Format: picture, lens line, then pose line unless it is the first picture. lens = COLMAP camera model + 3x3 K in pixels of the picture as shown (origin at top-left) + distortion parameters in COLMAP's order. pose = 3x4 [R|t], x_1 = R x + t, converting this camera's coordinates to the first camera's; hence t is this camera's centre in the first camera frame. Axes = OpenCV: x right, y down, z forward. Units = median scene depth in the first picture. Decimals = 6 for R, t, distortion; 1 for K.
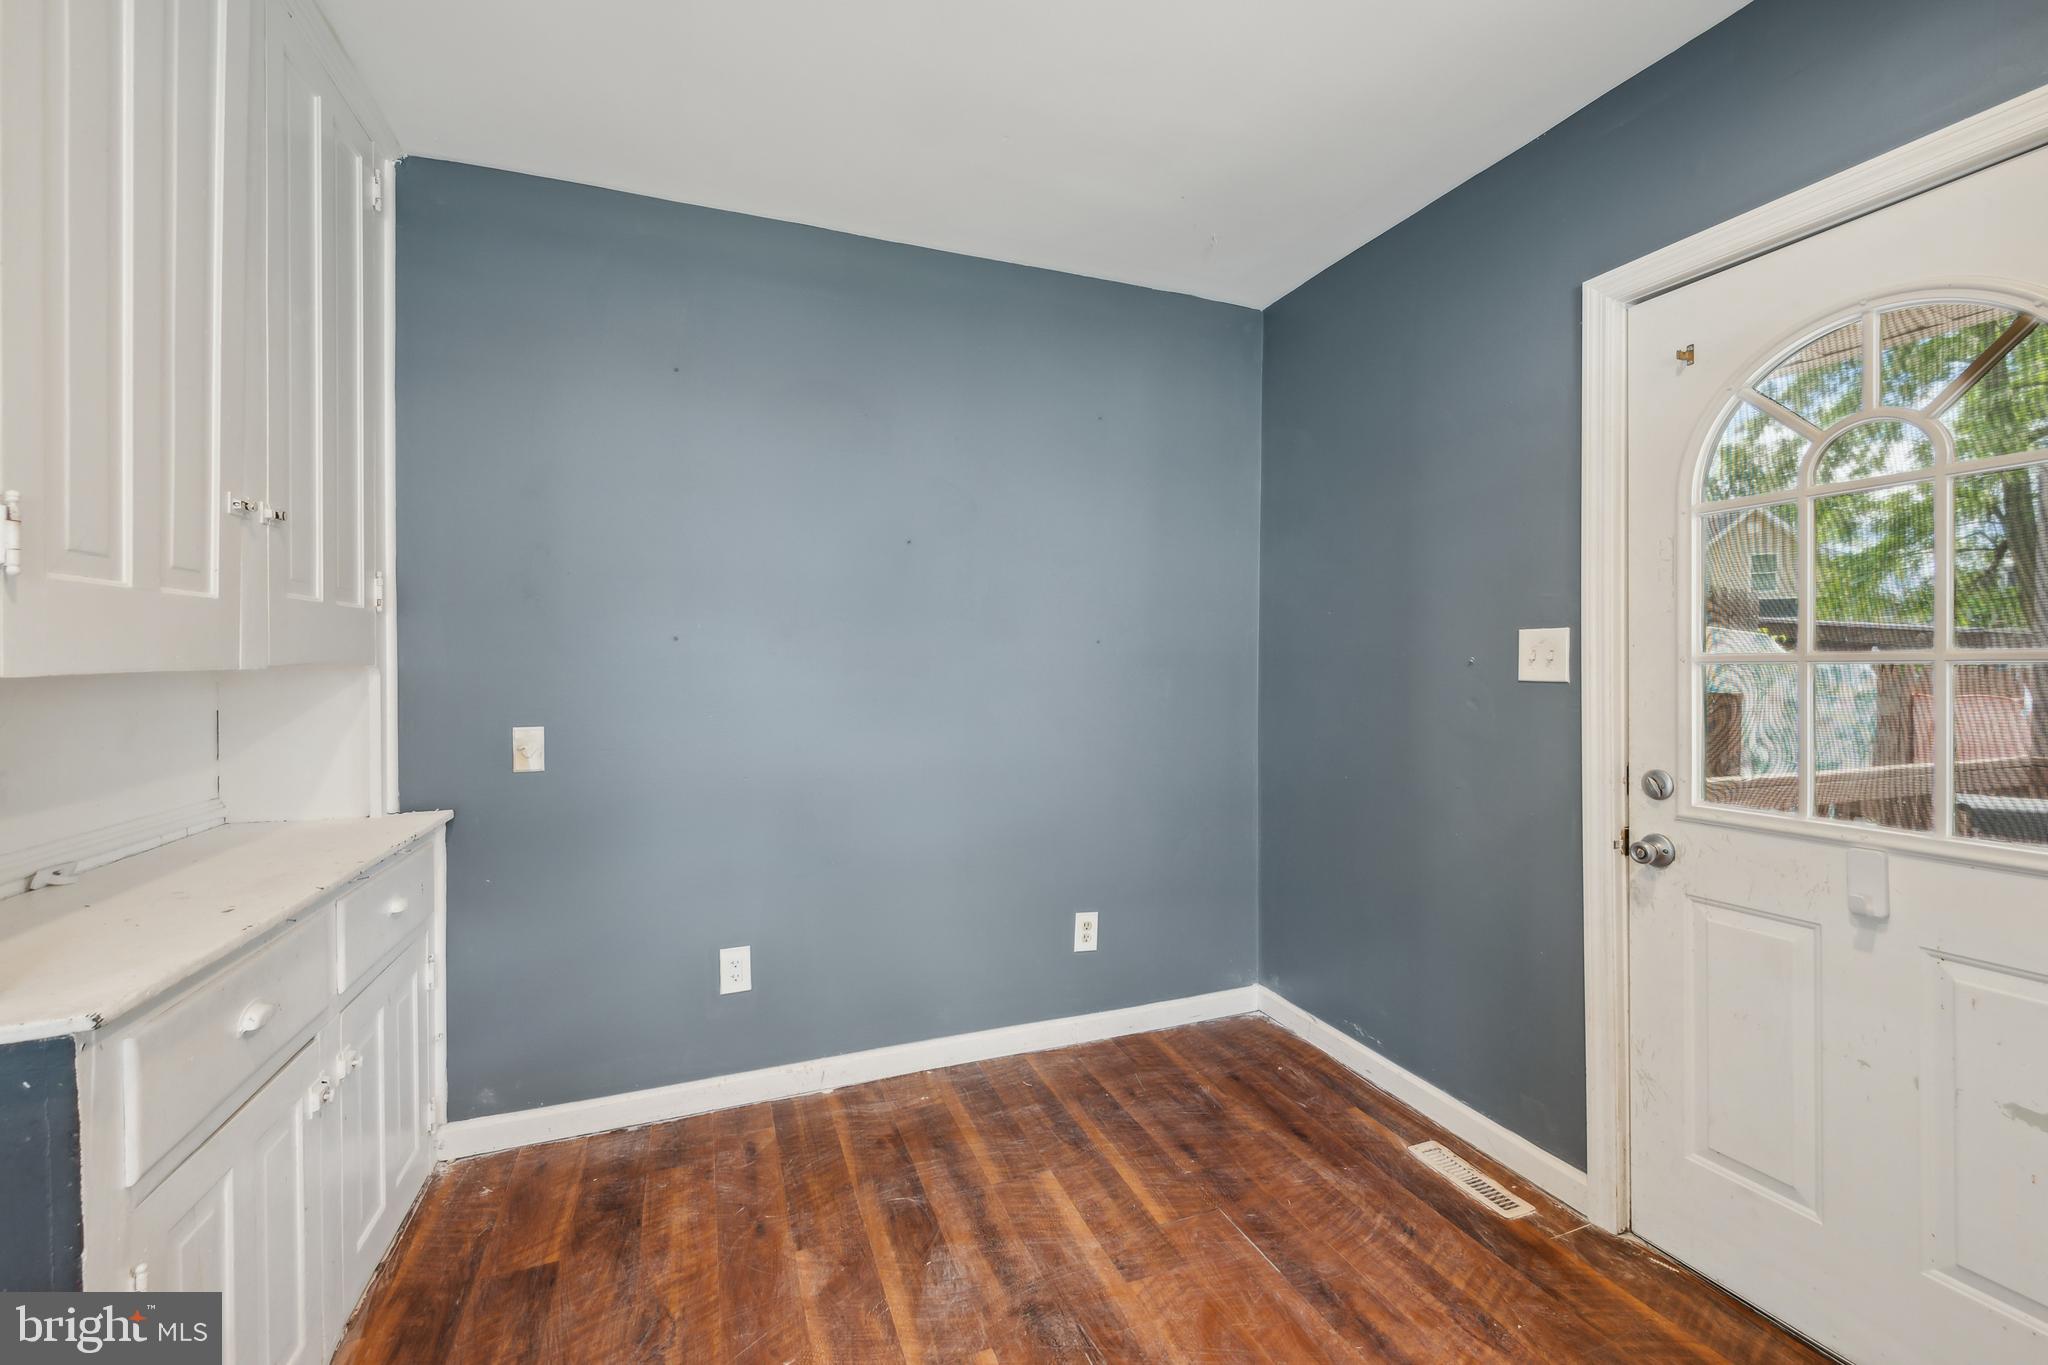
lens RADIAL K [[840.9, 0, 1030.4], [0, 840.9, 671.5], [0, 0, 1]] dist [-0.000212, -0.000064]
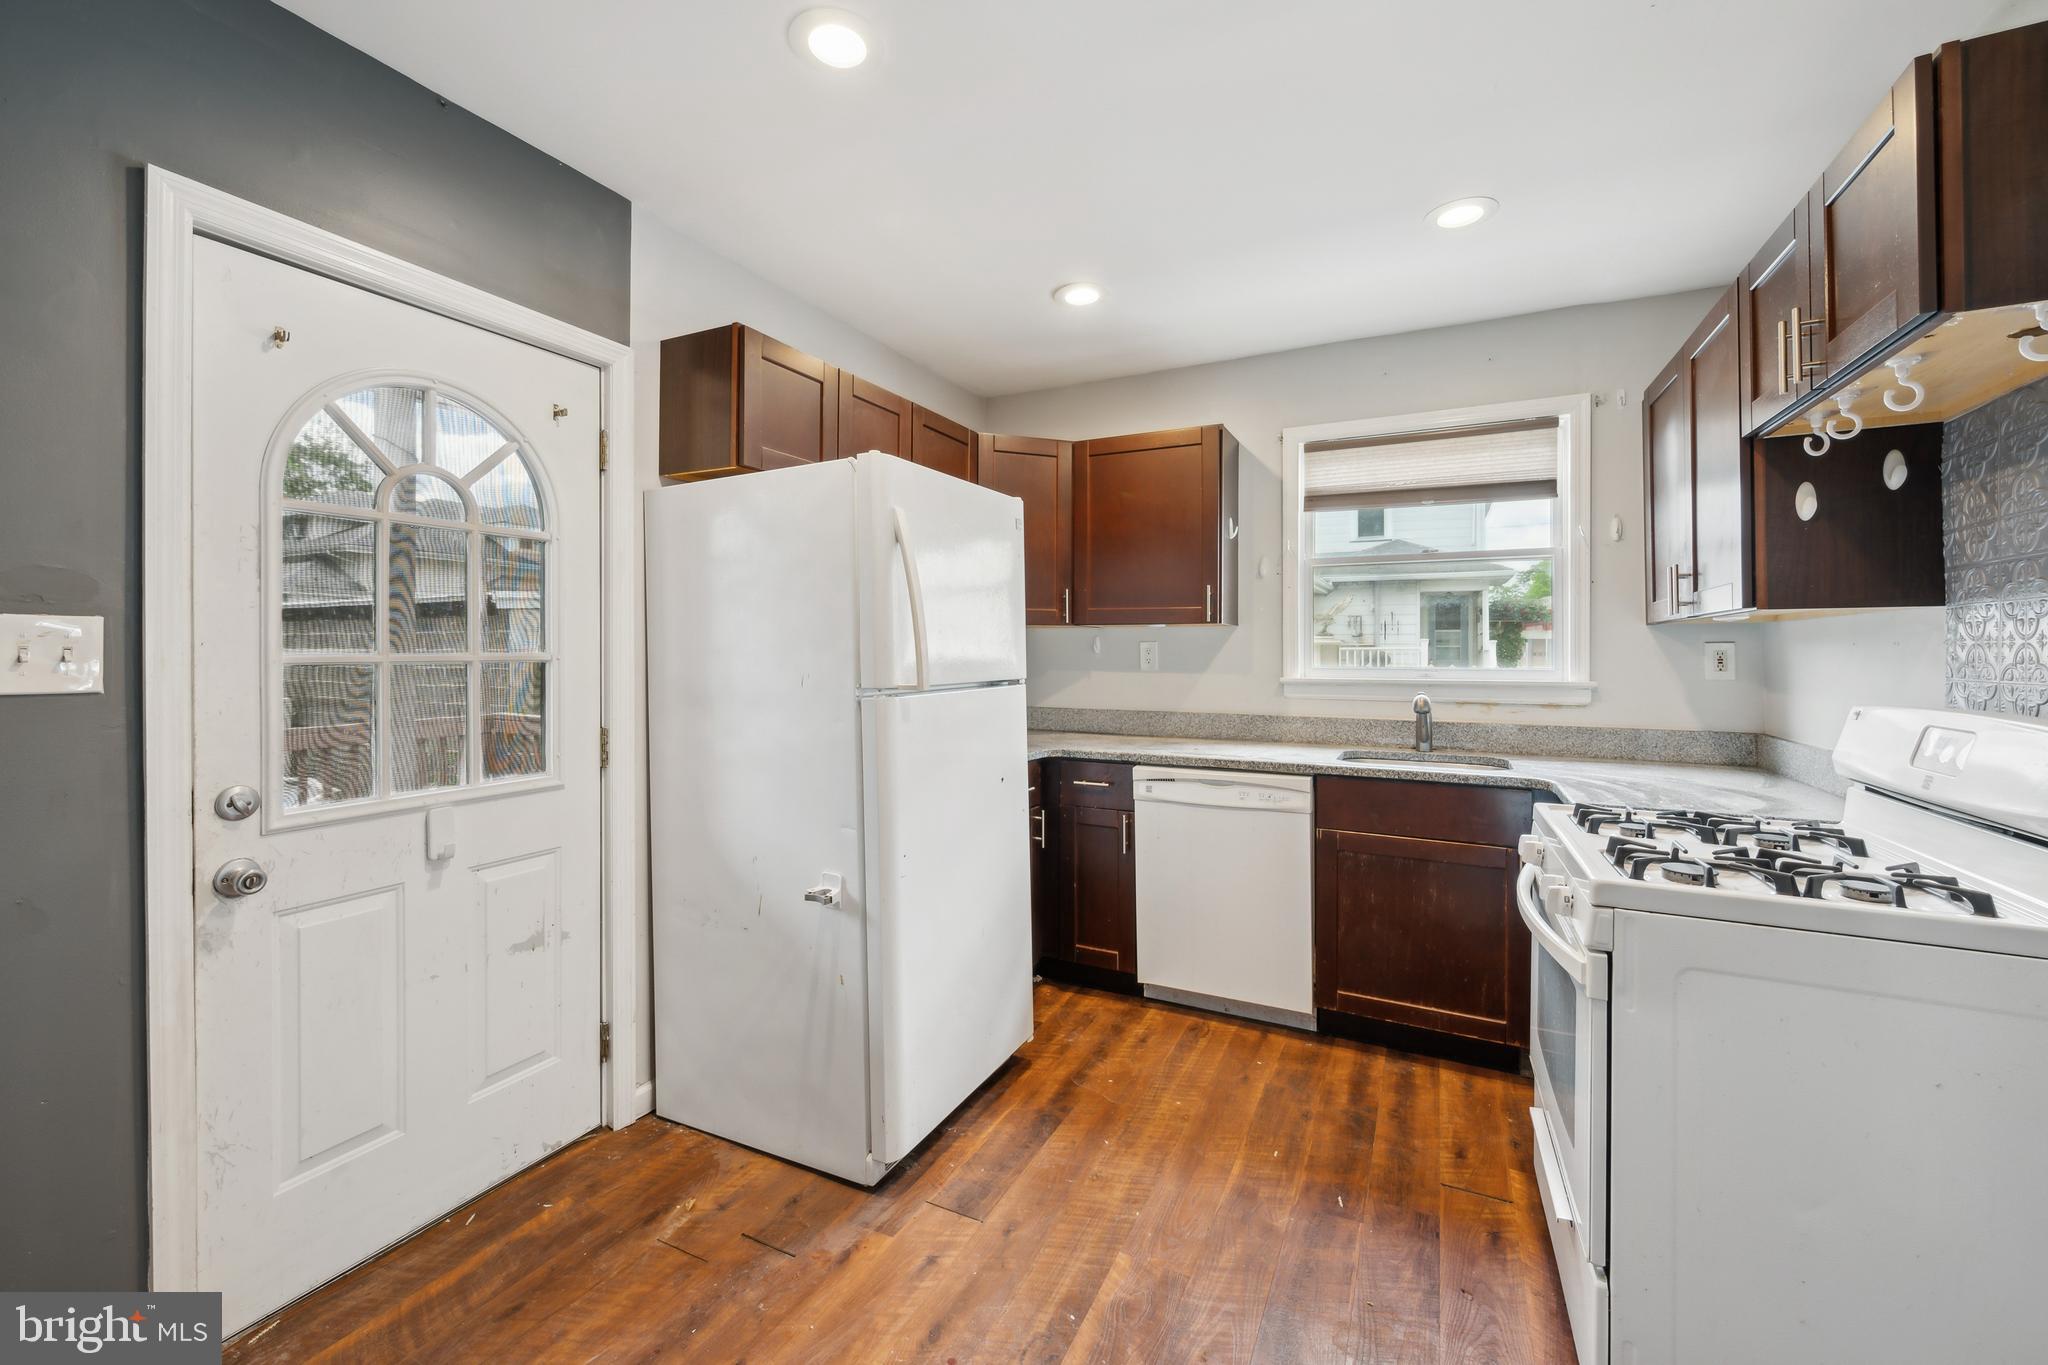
lens RADIAL K [[816.9, 0, 1023.2], [0, 816.9, 652.0], [0, 0, 1]] dist [0.000427, 0.000115]
pose [[-0.664927, -0.000890, 0.746908, -0.398778], [0.003912, 0.999981, 0.004673, -0.021536], [-0.746898, 0.006029, -0.664911, 0.875209]]
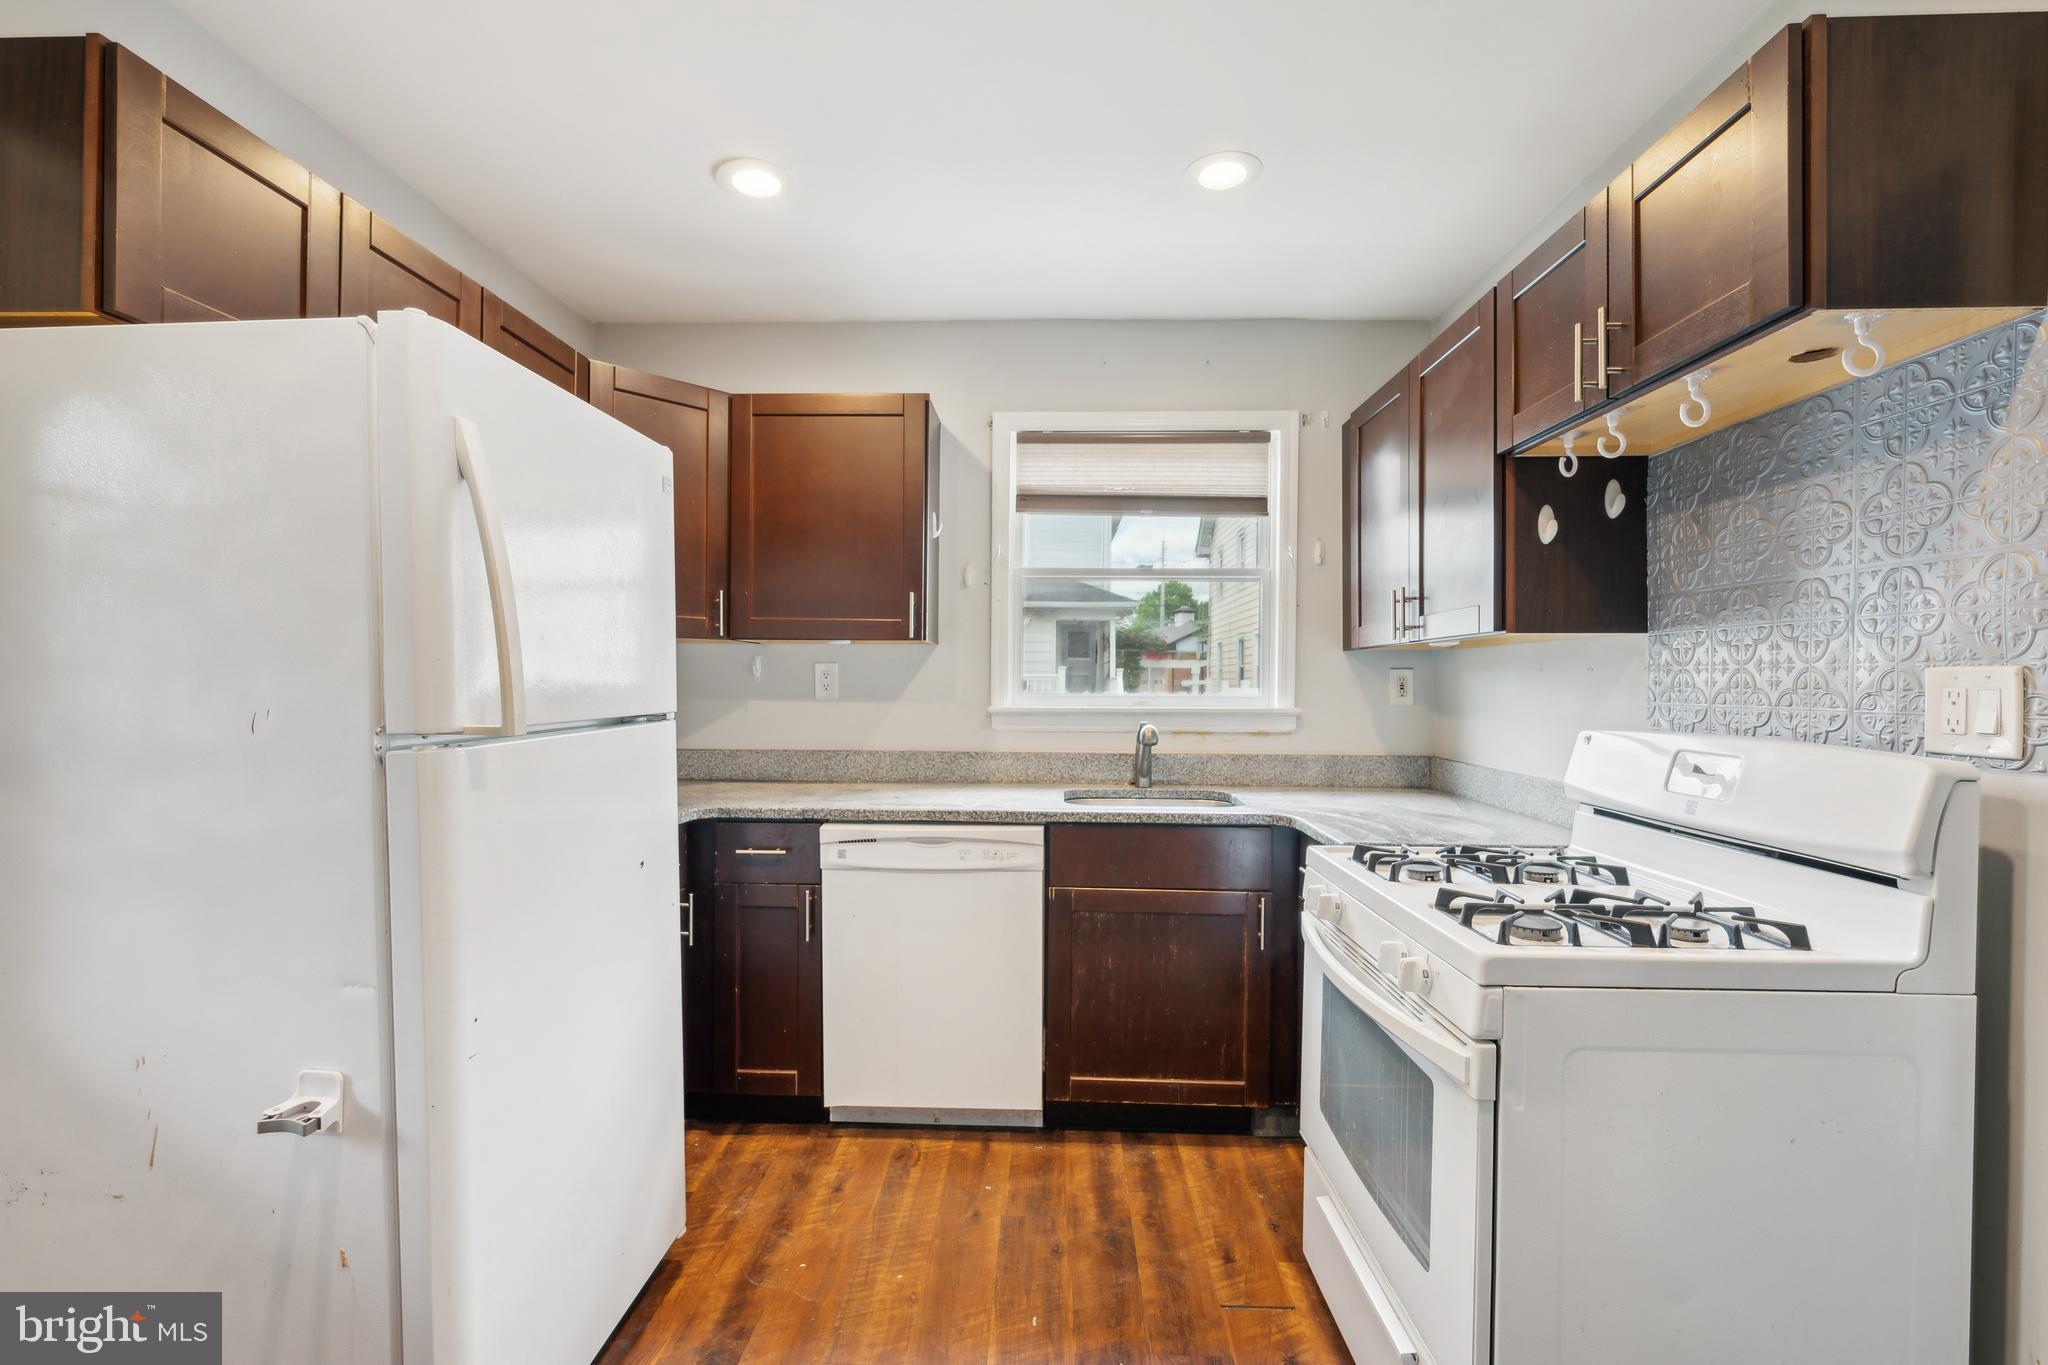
lens RADIAL K [[874.5, 0, 1024.0], [0, 874.5, 682.5], [0, 0, 1]] dist [0.000312, -0.000395]
pose [[-0.917964, -0.005992, 0.396618, -0.154524], [-0.002525, 0.999954, 0.009264, -0.015083], [-0.396655, 0.007502, -0.917937, 0.732624]]
